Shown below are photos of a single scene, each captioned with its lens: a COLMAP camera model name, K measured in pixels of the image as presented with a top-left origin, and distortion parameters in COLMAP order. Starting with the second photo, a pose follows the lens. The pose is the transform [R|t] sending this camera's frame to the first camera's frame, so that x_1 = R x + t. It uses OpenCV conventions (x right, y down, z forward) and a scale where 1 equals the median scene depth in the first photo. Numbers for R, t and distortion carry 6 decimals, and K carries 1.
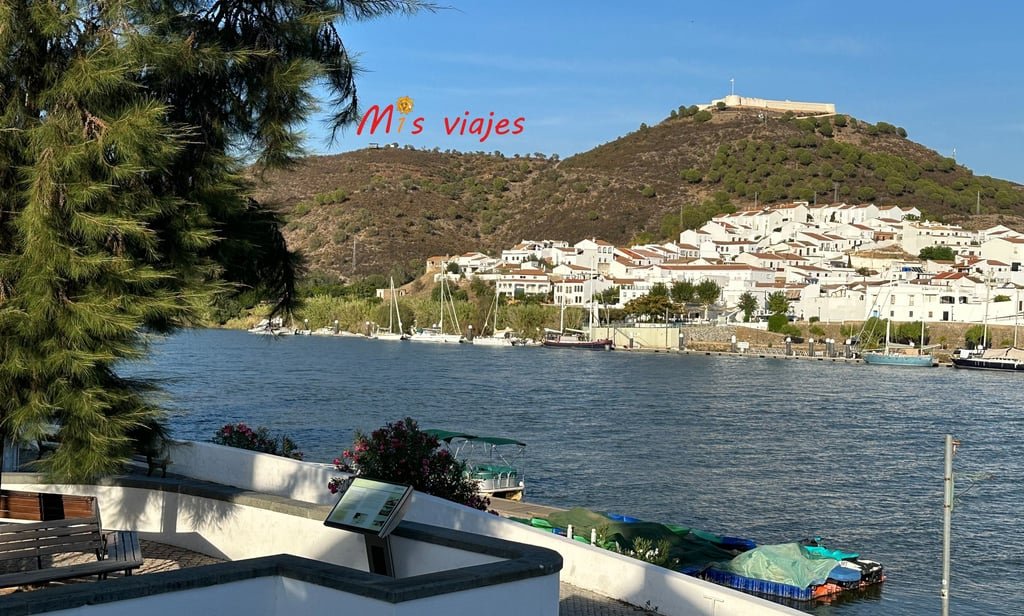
lens RADIAL K [[1397.7, 0, 512.0], [0, 1397.7, 308.0], [0, 0, 1]] dist [0.209867, 0.008788]
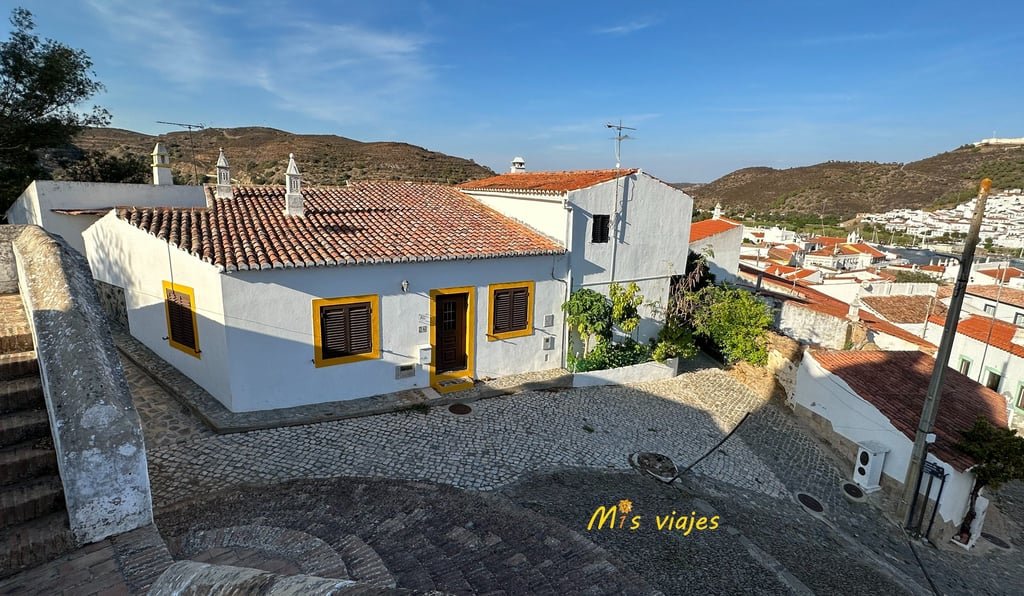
lens RADIAL K [[499.7, 0, 512.0], [0, 499.7, 298.0], [0, 0, 1]] dist [0.000673, -0.000837]
pose [[0.829403, 0.116034, -0.546467, -0.072593], [-0.010542, 0.981268, 0.192357, -0.061768], [0.558551, -0.153781, 0.815091, -0.502200]]
